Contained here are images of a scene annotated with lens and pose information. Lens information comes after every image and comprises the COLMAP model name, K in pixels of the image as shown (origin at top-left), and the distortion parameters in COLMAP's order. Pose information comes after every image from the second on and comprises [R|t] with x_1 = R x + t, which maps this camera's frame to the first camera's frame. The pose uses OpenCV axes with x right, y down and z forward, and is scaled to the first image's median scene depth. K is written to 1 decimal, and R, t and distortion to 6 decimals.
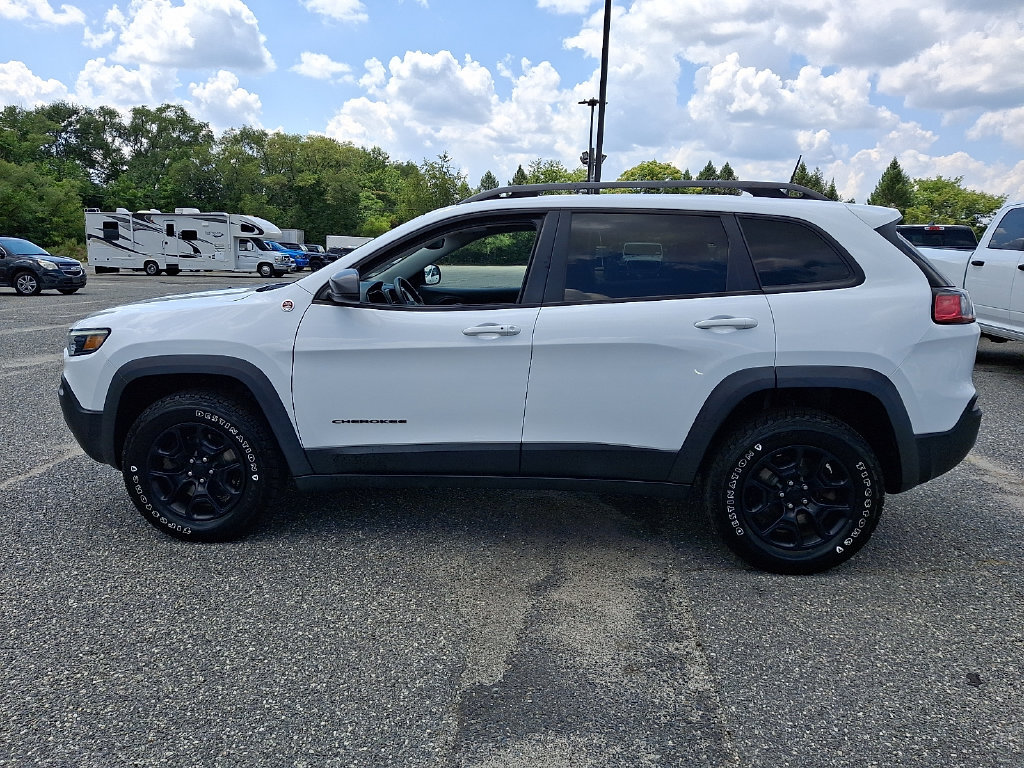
lens RADIAL K [[778.1, 0, 512.0], [0, 778.1, 384.0], [0, 0, 1]] dist [0.044548, -0.091480]
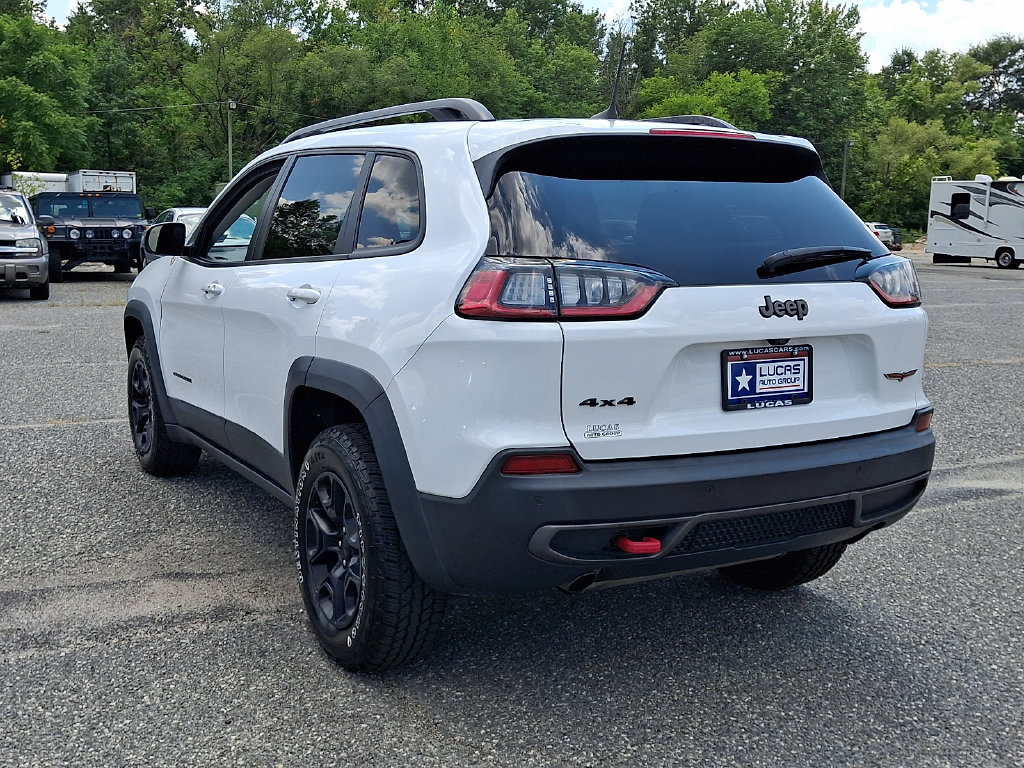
lens RADIAL K [[1116.5, 0, 506.3], [0, 1116.5, 398.4], [0, 0, 1]] dist [0.129954, -0.315932]
pose [[0.540891, 0.127904, -0.831311, 0.157653], [-0.151693, 0.986997, 0.053159, -0.008137], [0.827300, 0.097351, 0.553260, 0.069909]]
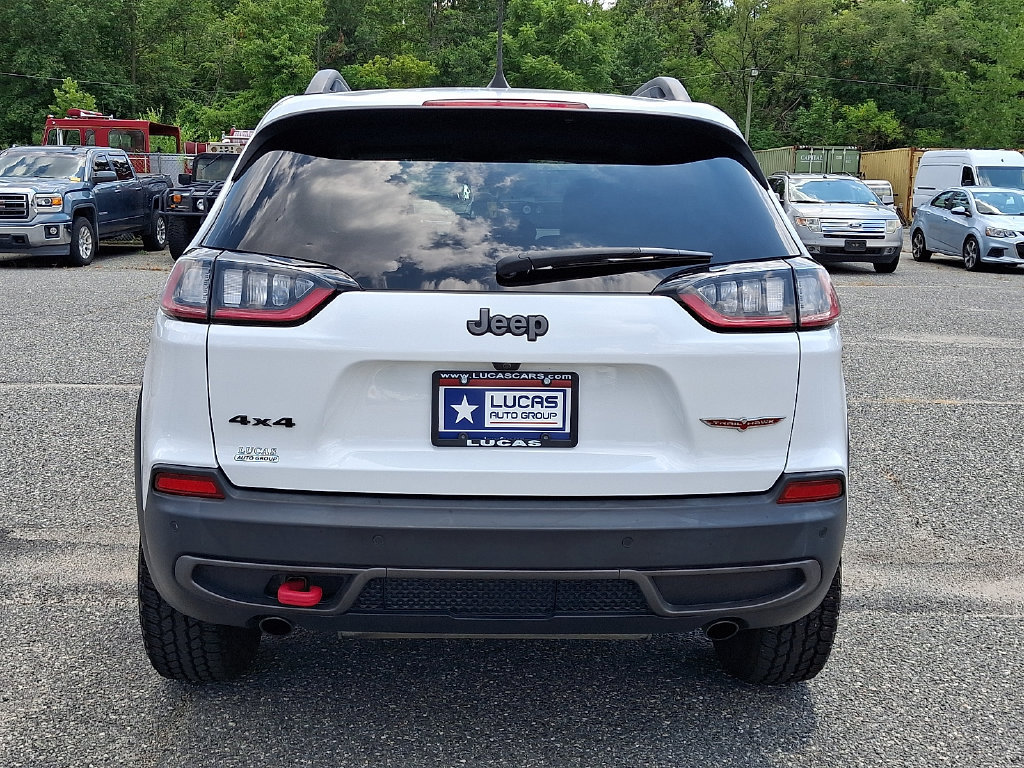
lens RADIAL K [[1152.9, 0, 514.4], [0, 1152.9, 367.8], [0, 0, 1]] dist [0.198814, -0.469877]
pose [[0.087656, 0.148773, -0.984979, 0.168739], [-0.188828, 0.973339, 0.130210, -0.023732], [0.978090, 0.174578, 0.113412, 0.143787]]
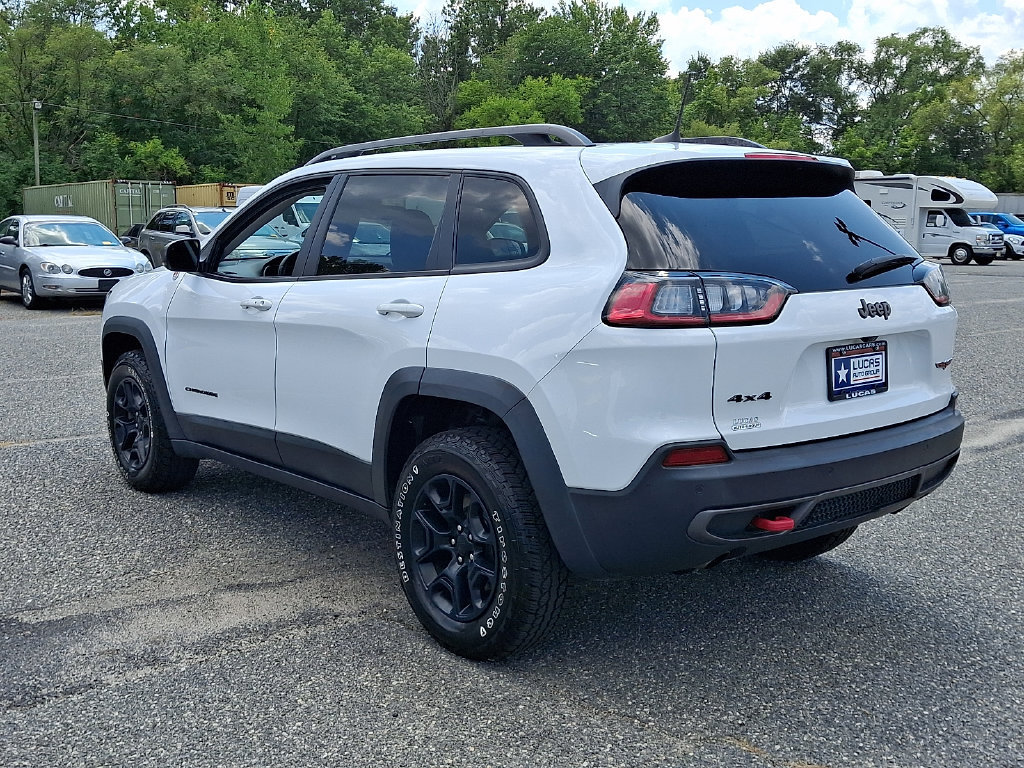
lens RADIAL K [[1111.3, 0, 512.0], [0, 1111.3, 384.0], [0, 0, 1]] dist [0.155220, -0.367112]
pose [[0.684607, 0.094095, -0.722813, 0.143775], [-0.117173, 0.992943, 0.018280, -0.004341], [0.719433, 0.072179, 0.690802, 0.036404]]
